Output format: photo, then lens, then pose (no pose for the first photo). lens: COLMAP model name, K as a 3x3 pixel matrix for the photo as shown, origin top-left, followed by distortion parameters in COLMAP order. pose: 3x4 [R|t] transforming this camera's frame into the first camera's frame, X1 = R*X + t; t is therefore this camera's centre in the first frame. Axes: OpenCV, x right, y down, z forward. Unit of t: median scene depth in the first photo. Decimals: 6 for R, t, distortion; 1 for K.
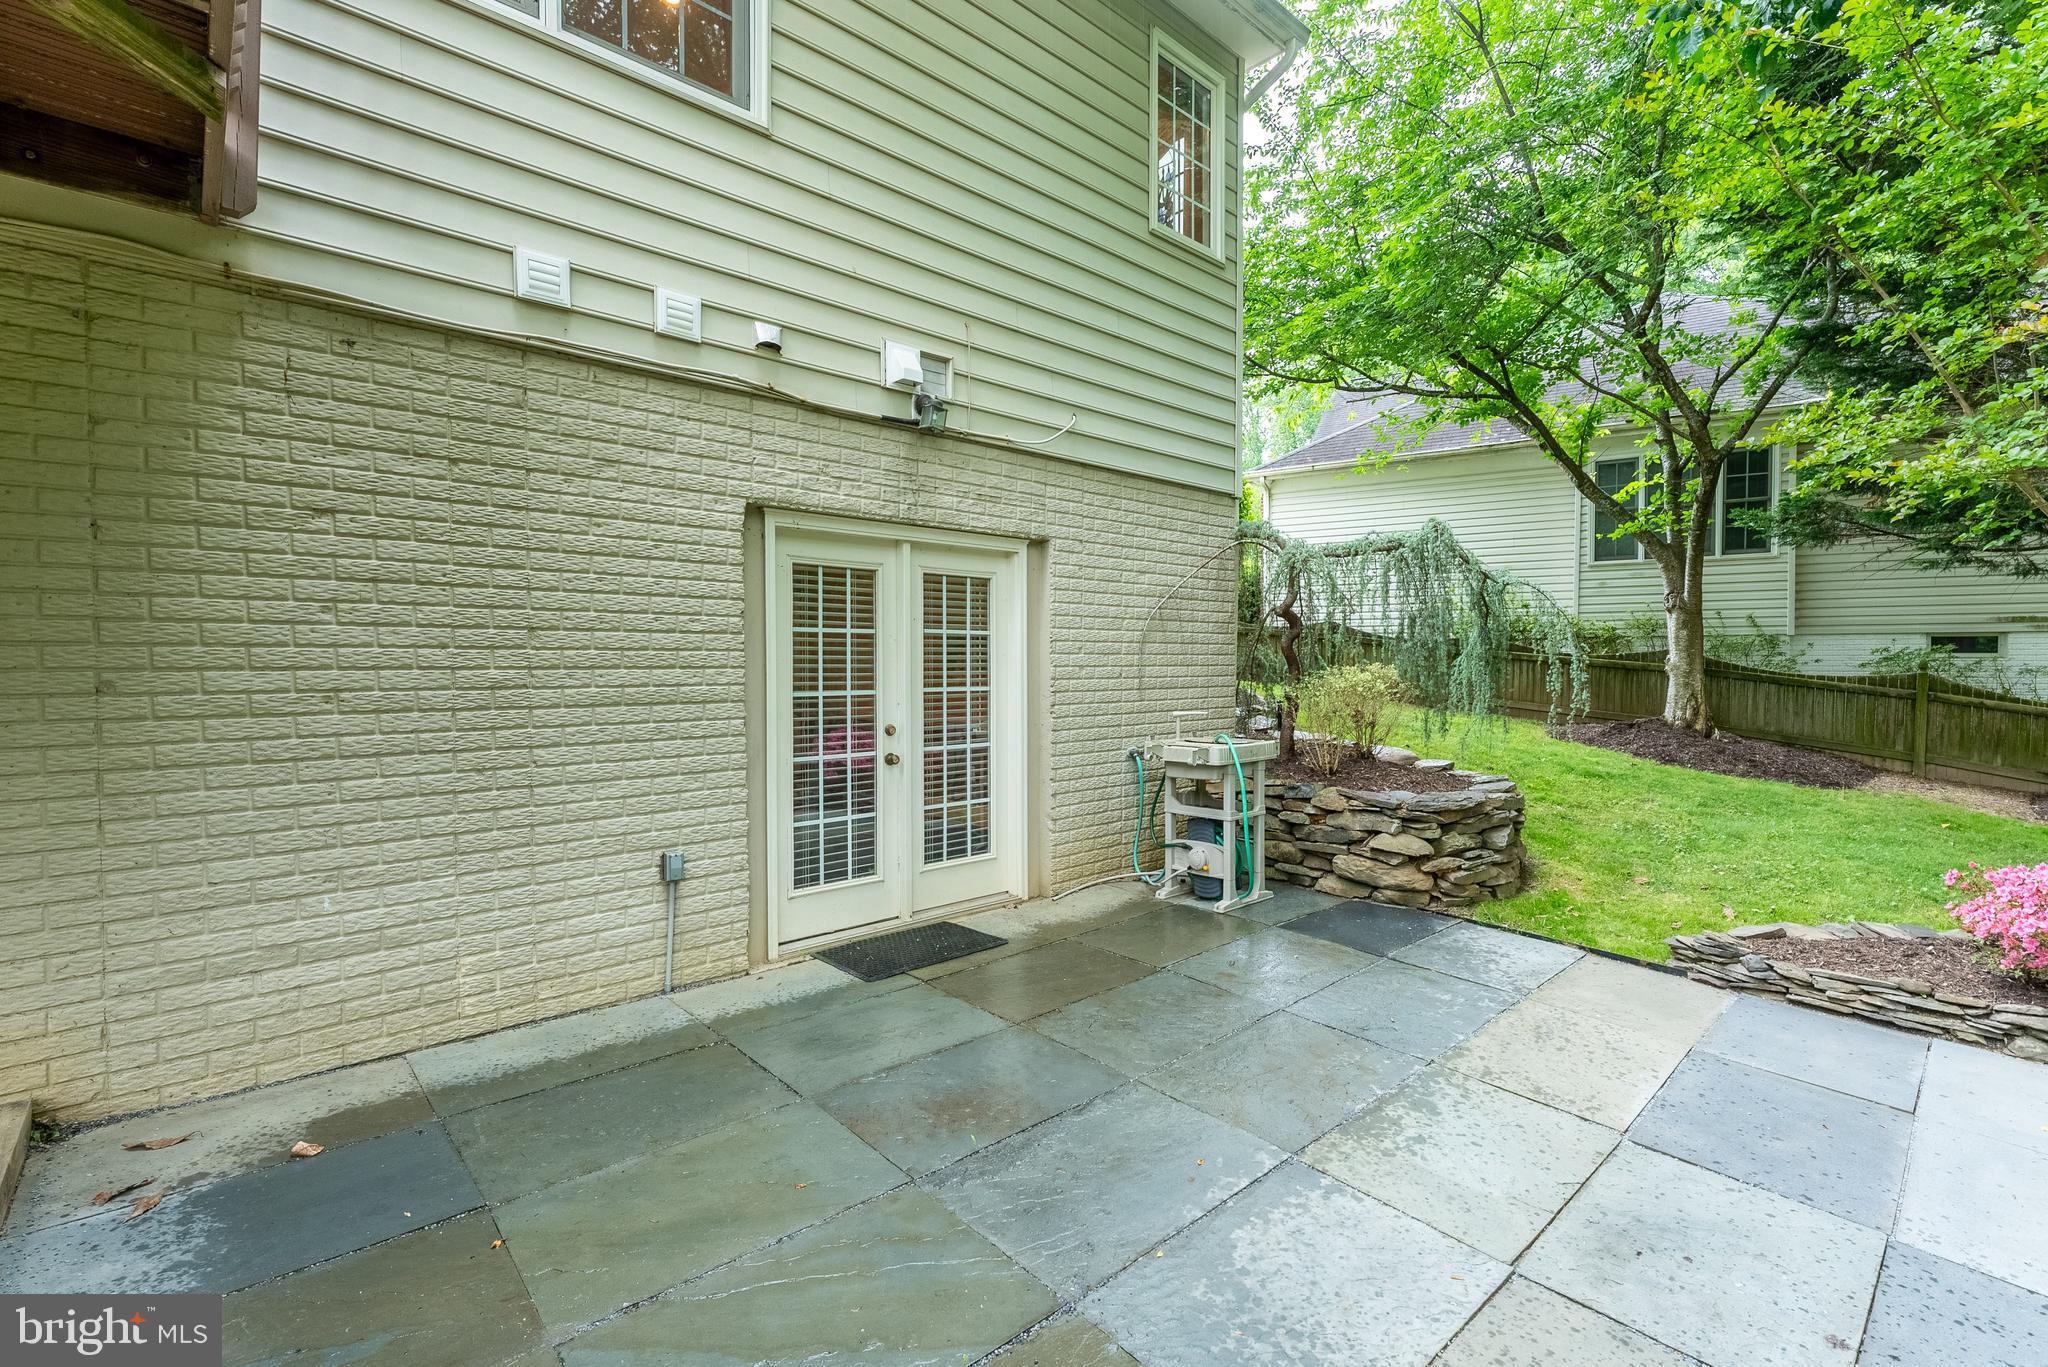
lens RADIAL K [[926.5, 0, 1038.3], [0, 926.5, 684.3], [0, 0, 1]] dist [0.001354, -0.000154]
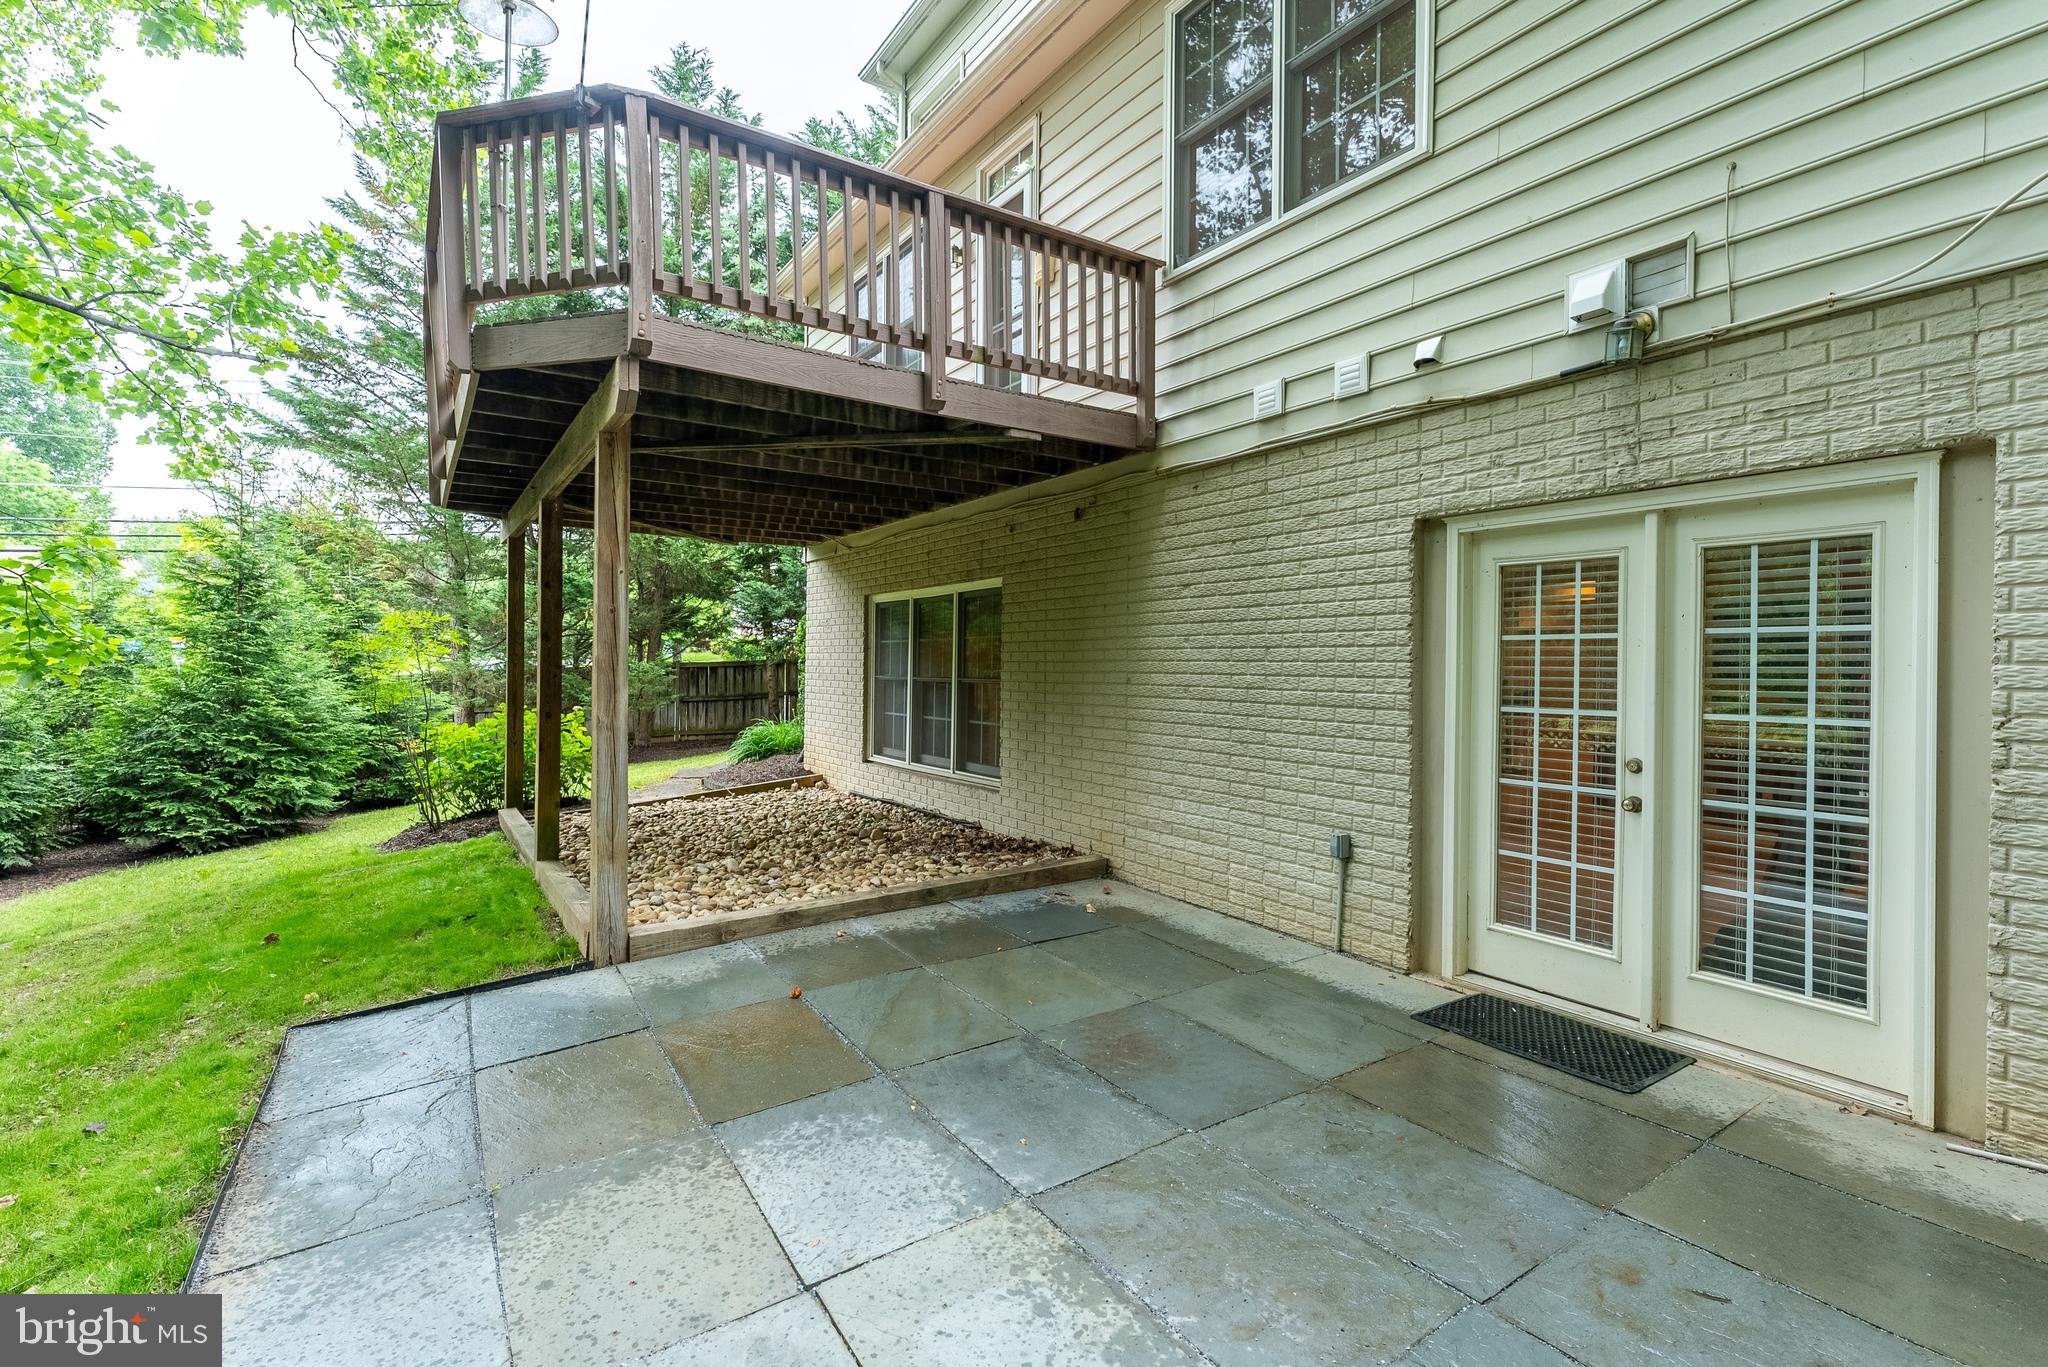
lens RADIAL K [[926.5, 0, 1020.6], [0, 926.5, 666.6], [0, 0, 1]] dist [0.001354, -0.000154]
pose [[-0.166526, -0.000194, -0.986037, 0.679349], [-0.032835, 0.999446, 0.005349, -0.019133], [0.985490, 0.033268, -0.166440, 0.642133]]
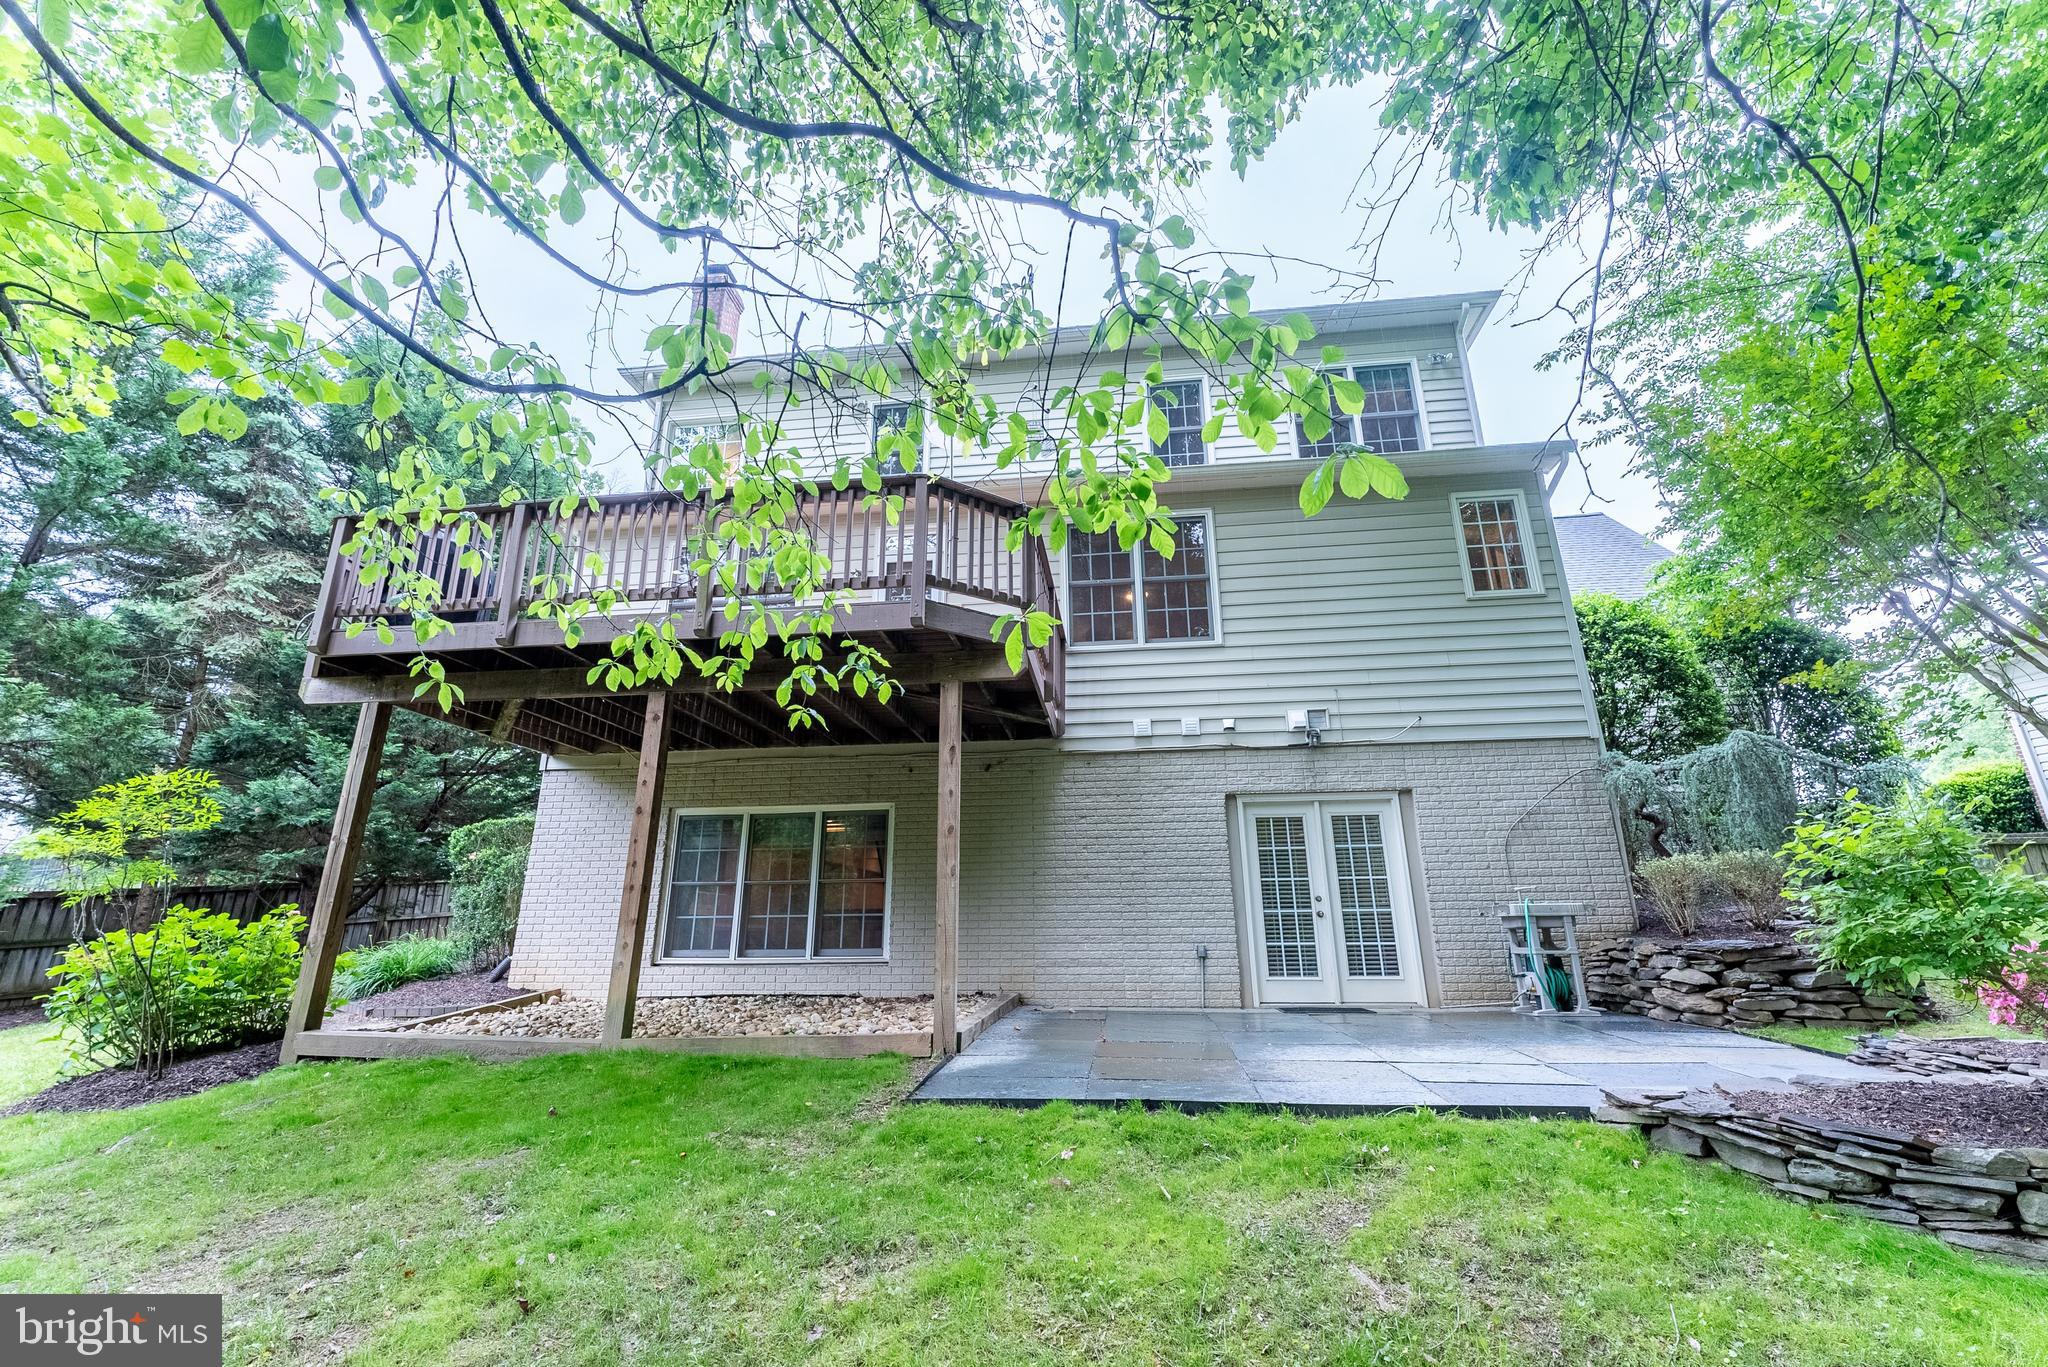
lens RADIAL K [[838.1, 0, 1022.6], [0, 838.1, 677.3], [0, 0, 1]] dist [-0.004645, -0.000622]
pose [[0.641537, -0.231626, -0.731287, 0.850518], [-0.012524, 0.950033, -0.311899, 0.166855], [0.766990, 0.209253, 0.606580, -0.652173]]
